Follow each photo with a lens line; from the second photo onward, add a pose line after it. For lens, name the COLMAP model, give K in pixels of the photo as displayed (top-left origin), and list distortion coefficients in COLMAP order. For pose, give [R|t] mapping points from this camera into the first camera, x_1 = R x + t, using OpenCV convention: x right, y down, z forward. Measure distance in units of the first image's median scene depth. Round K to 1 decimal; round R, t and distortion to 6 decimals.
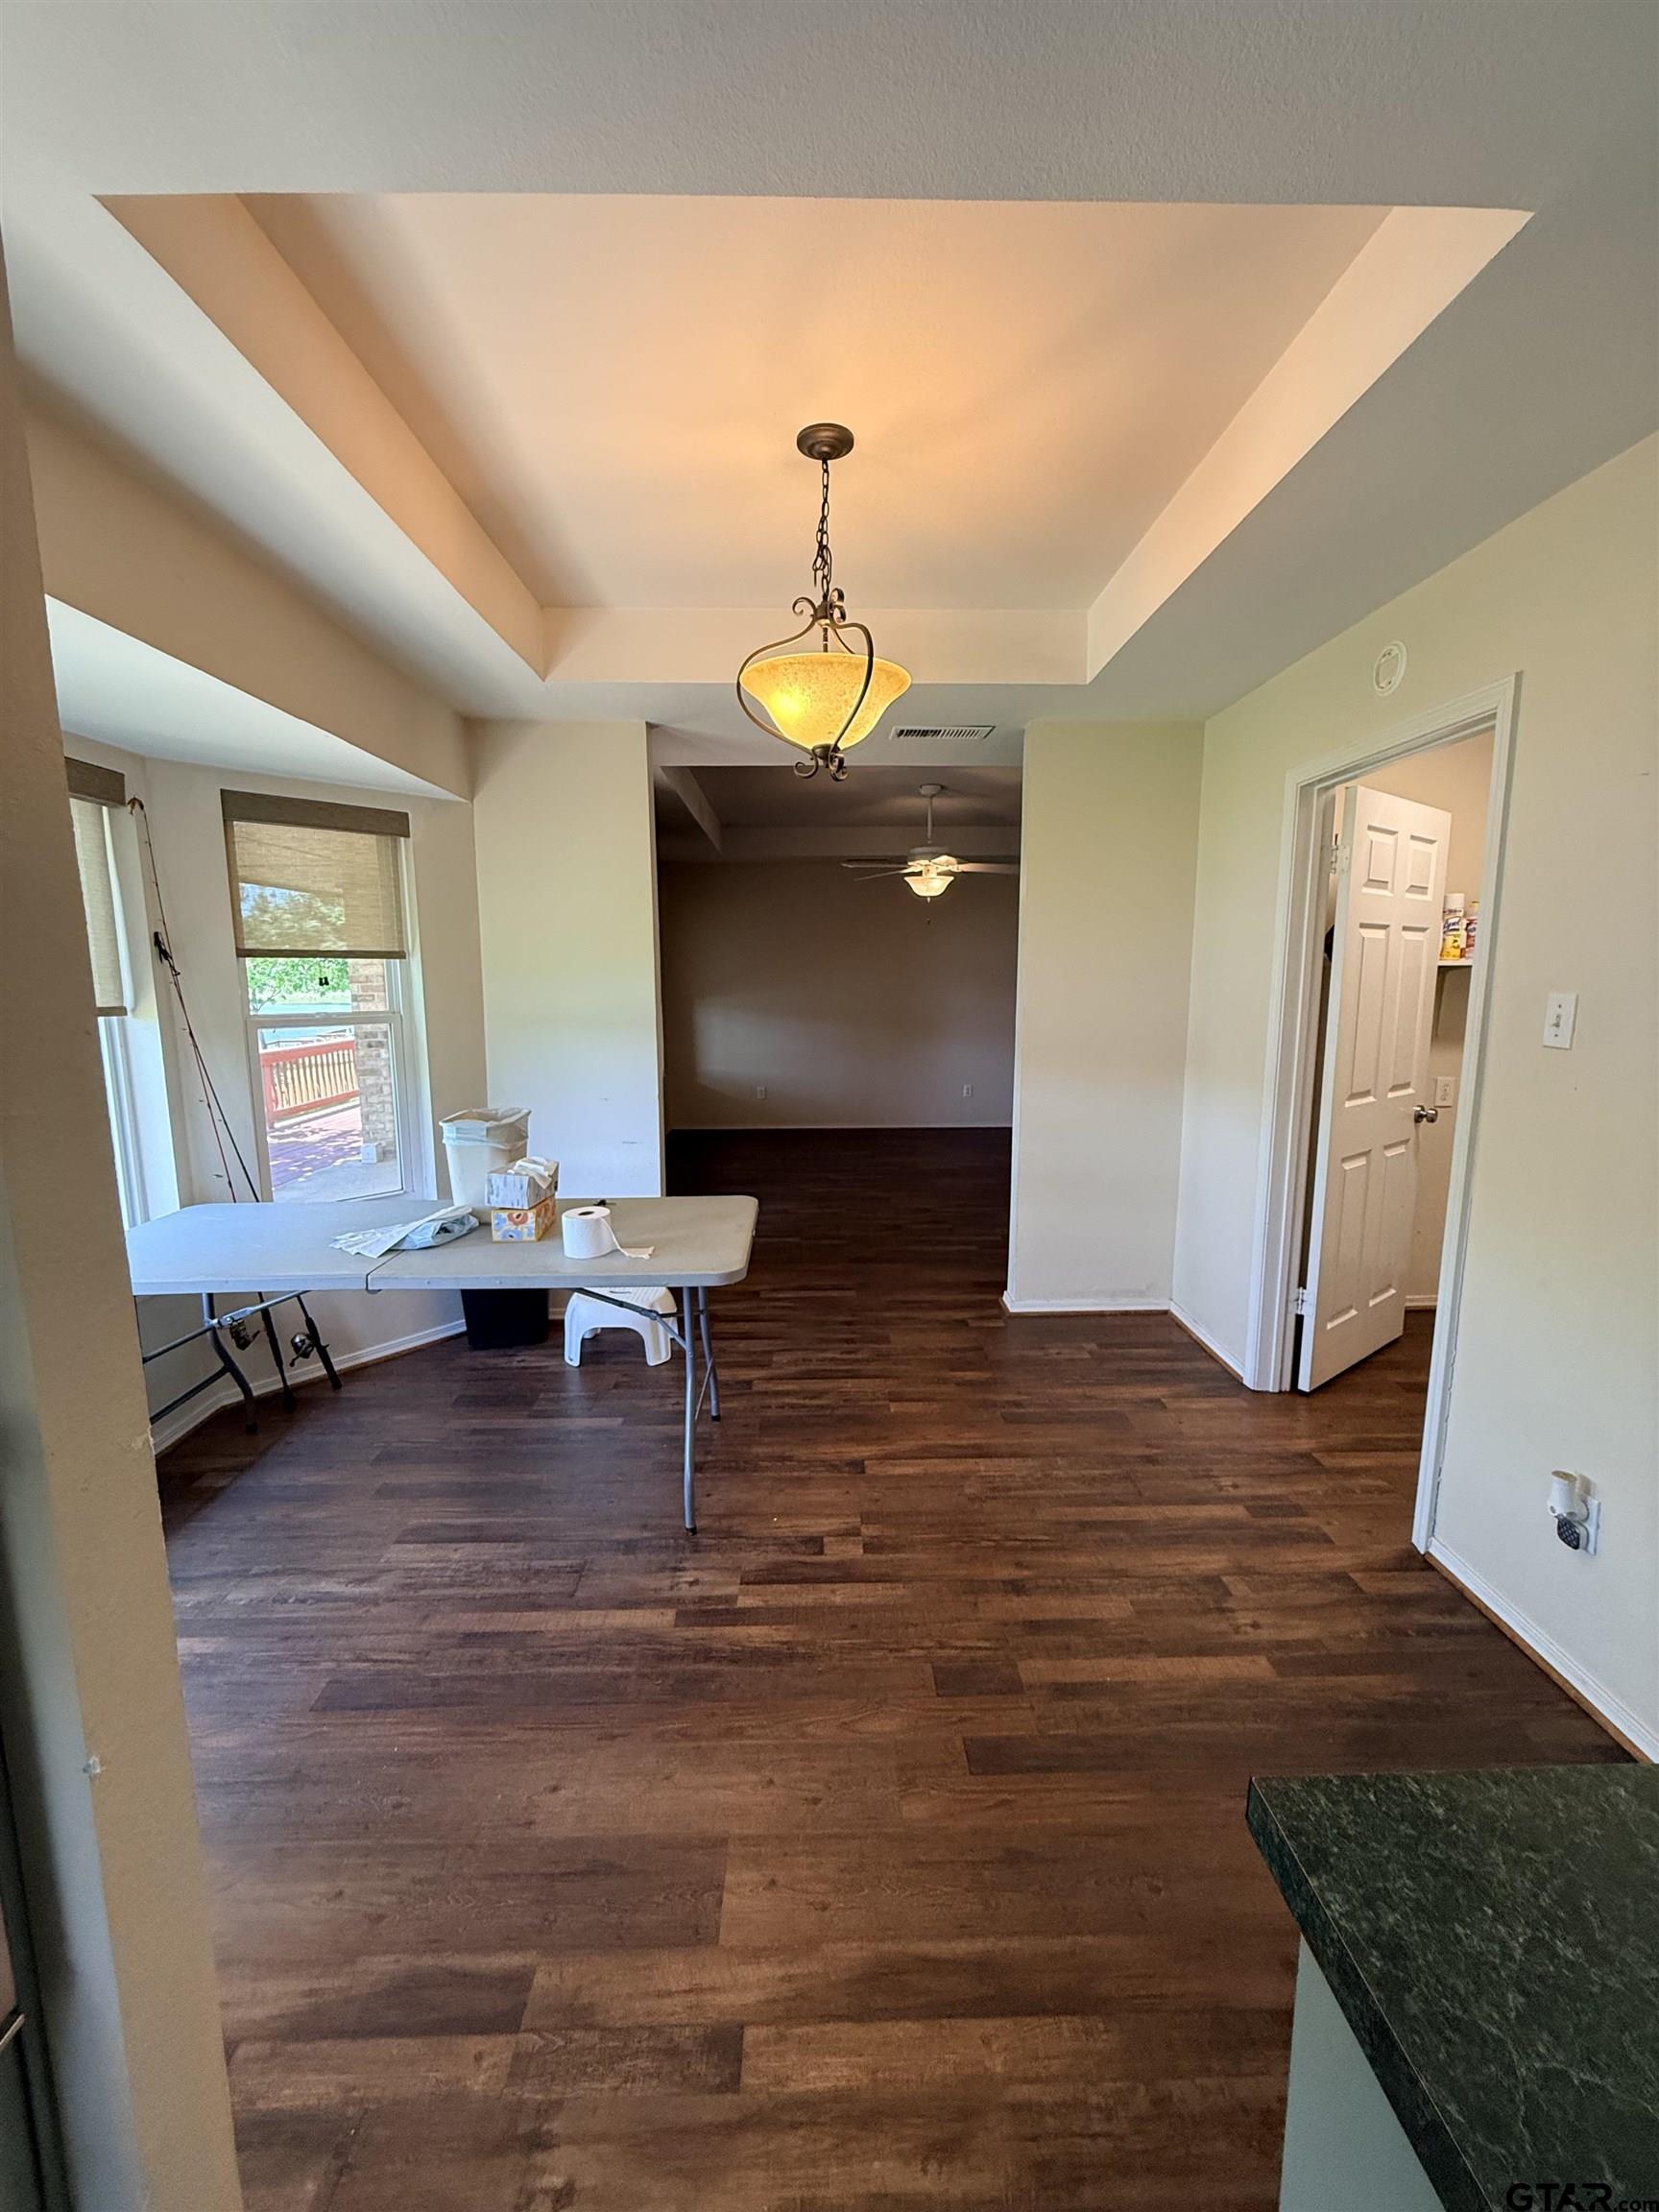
lens RADIAL K [[882.1, 0, 819.9], [0, 882.1, 1092.3], [0, 0, 1]] dist [0.001181, -0.000172]
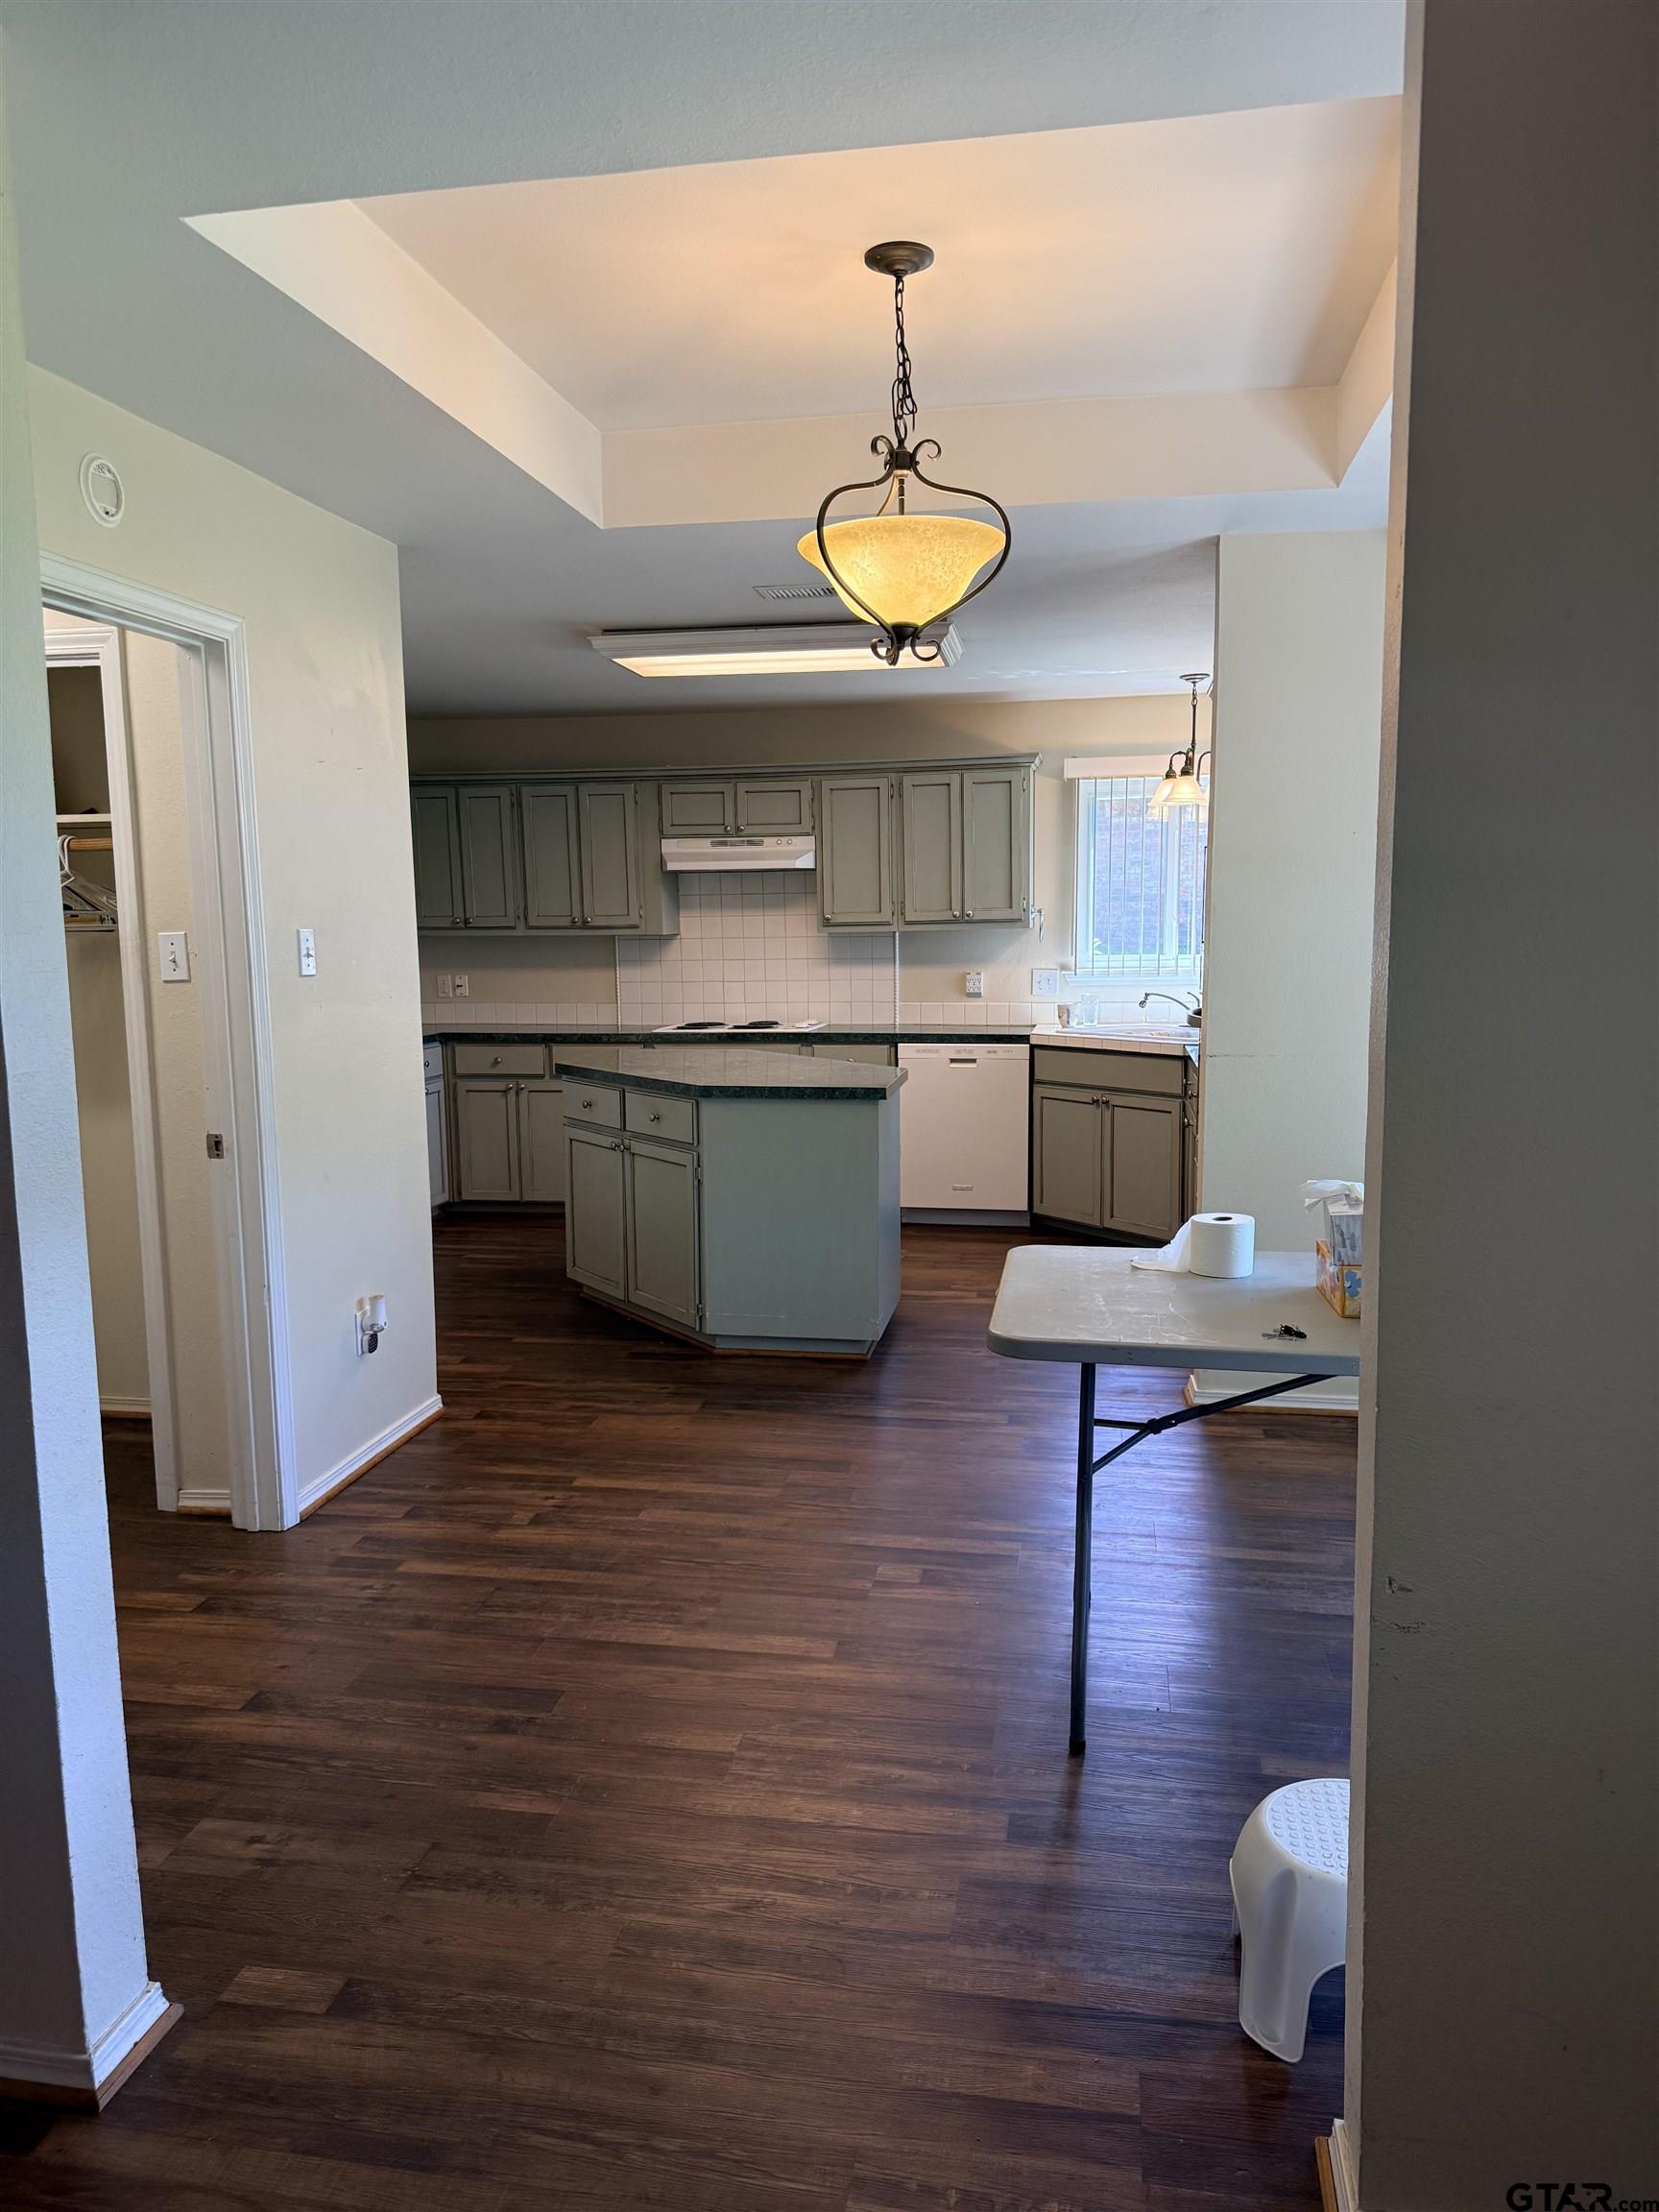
lens RADIAL K [[1562.8, 0, 830.0], [0, 1562.8, 1125.9], [0, 0, 1]] dist [0.047150, -0.062776]
pose [[-0.983224, -0.004760, 0.182339, -0.195557], [0.044090, 0.963813, 0.262908, -0.323305], [-0.176992, 0.266537, -0.947434, 2.500312]]
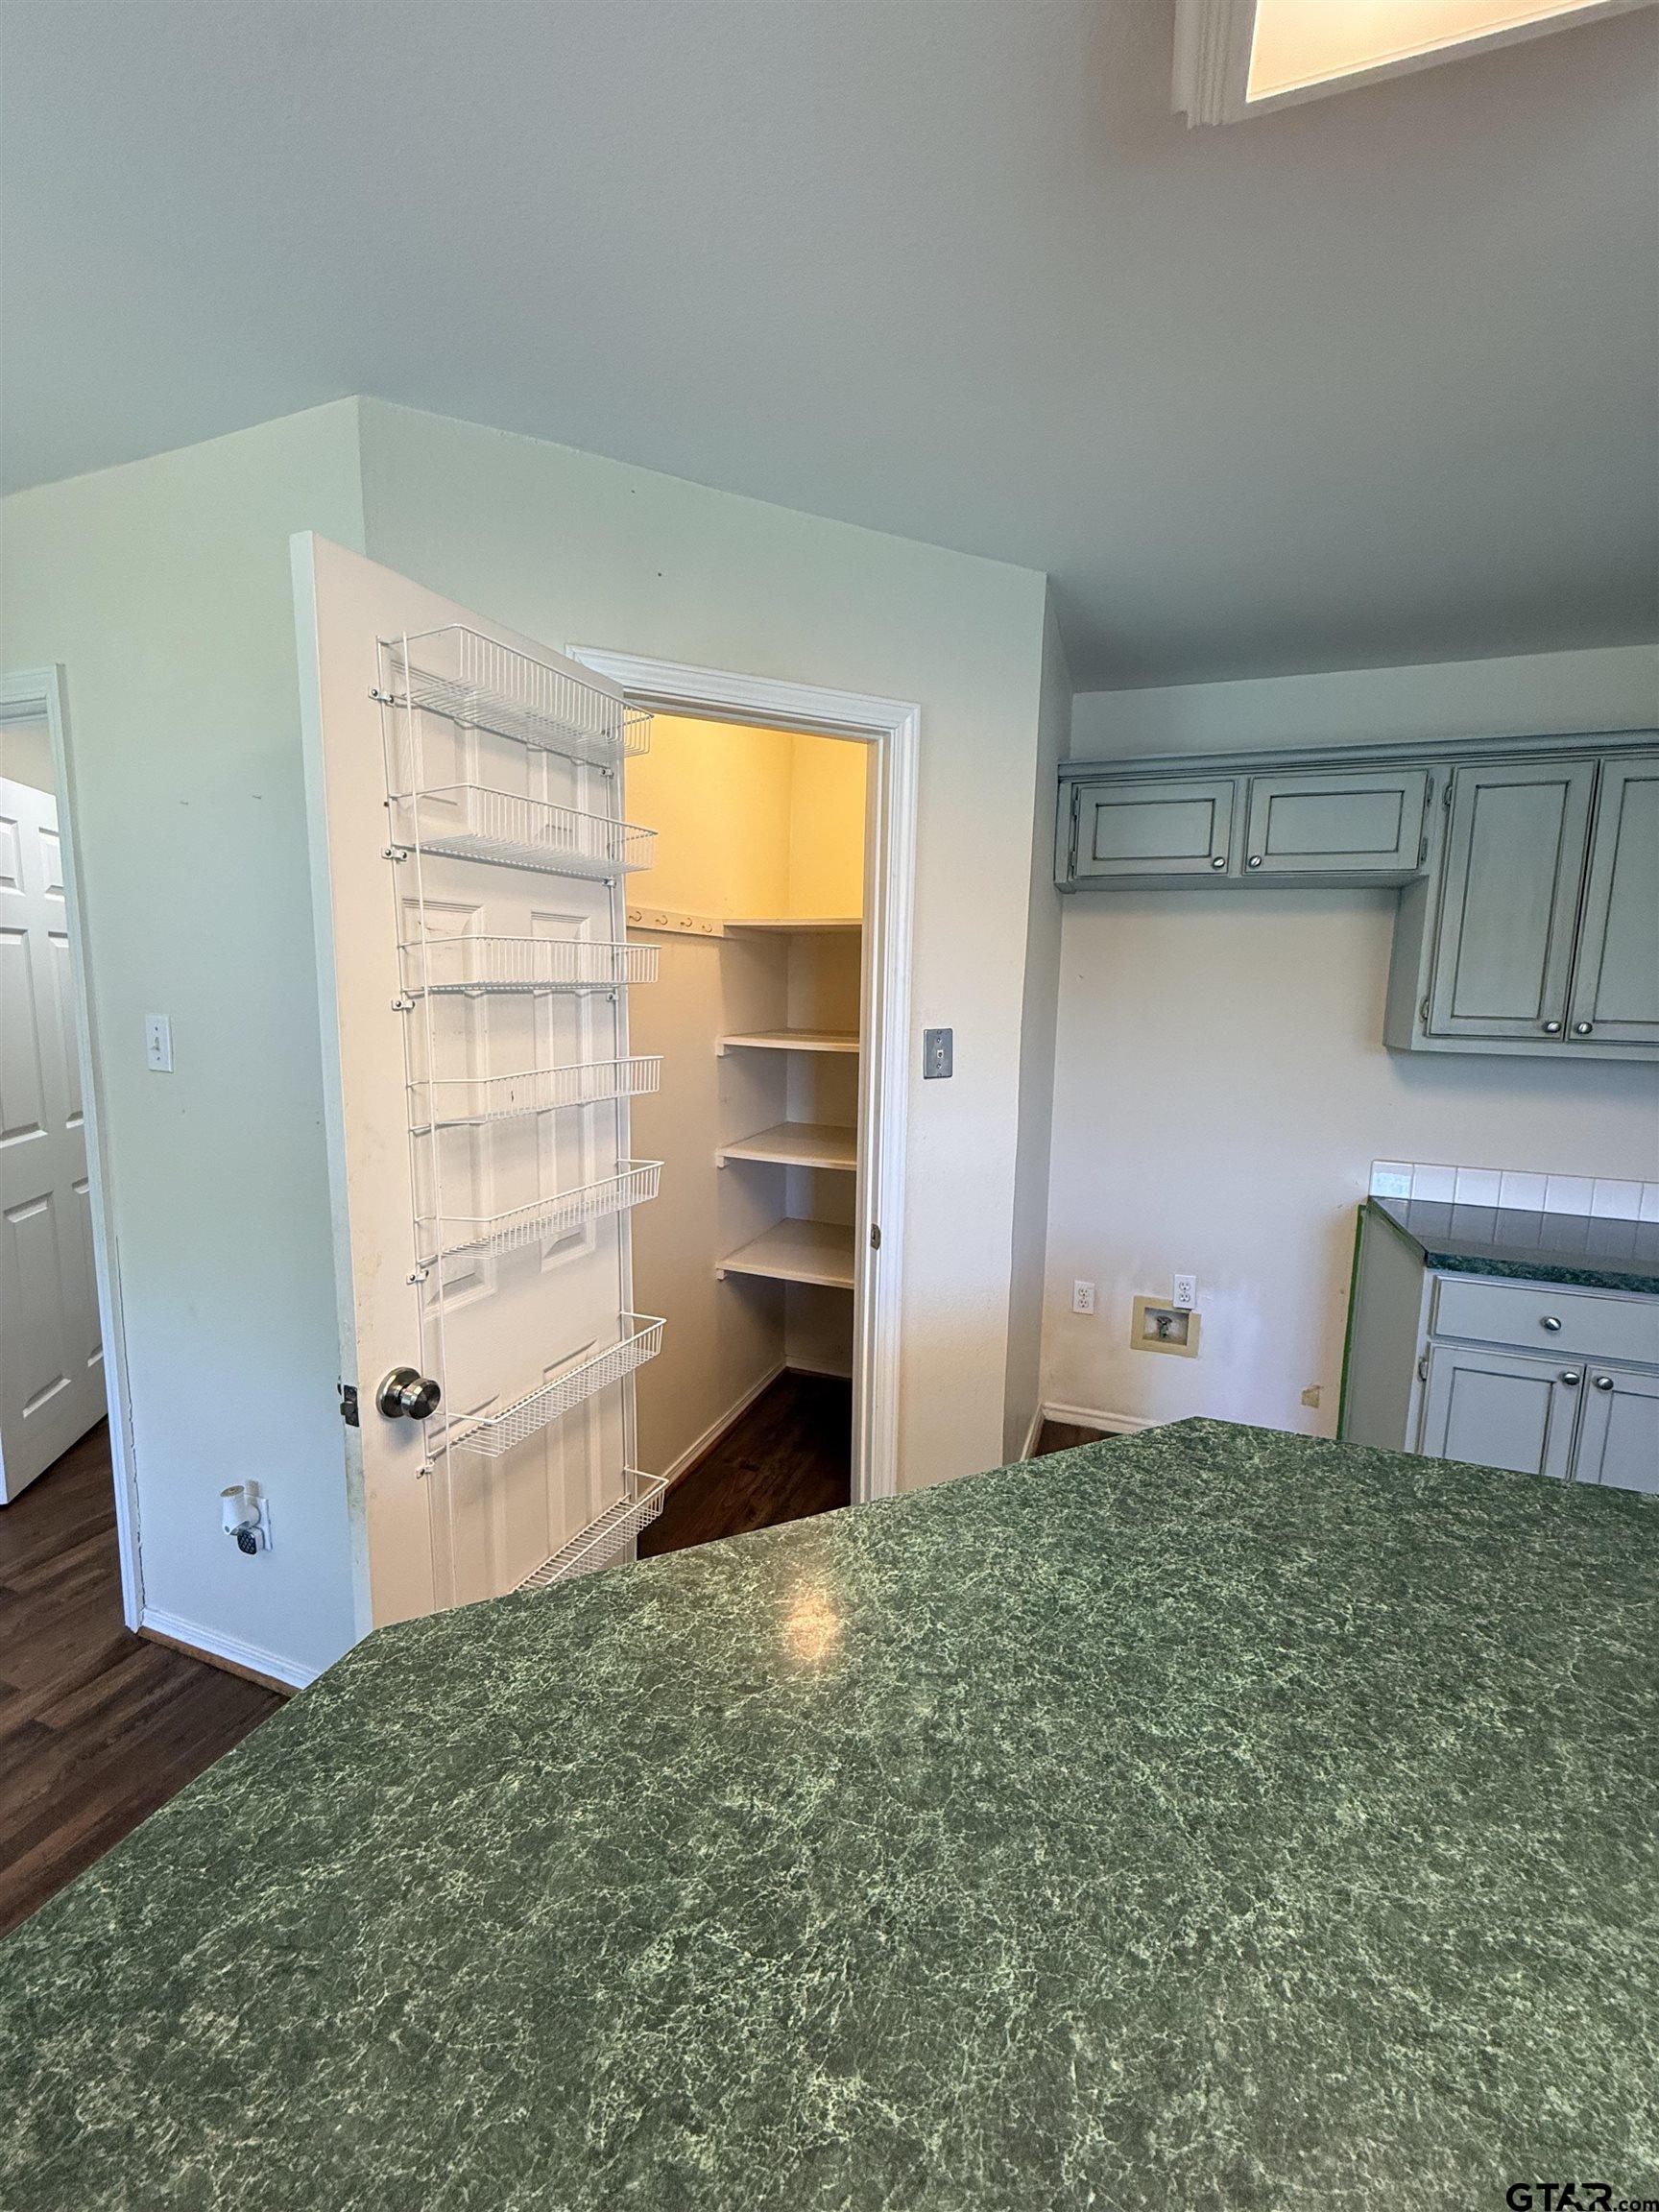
lens RADIAL K [[882.1, 0, 831.0], [0, 882.1, 1096.8], [0, 0, 1]] dist [0.001181, -0.000172]
pose [[0.357871, -0.105918, 0.927744, 0.165180], [0.105067, 0.991804, 0.072702, -0.013746], [-0.927841, 0.071457, 0.366067, -0.034240]]
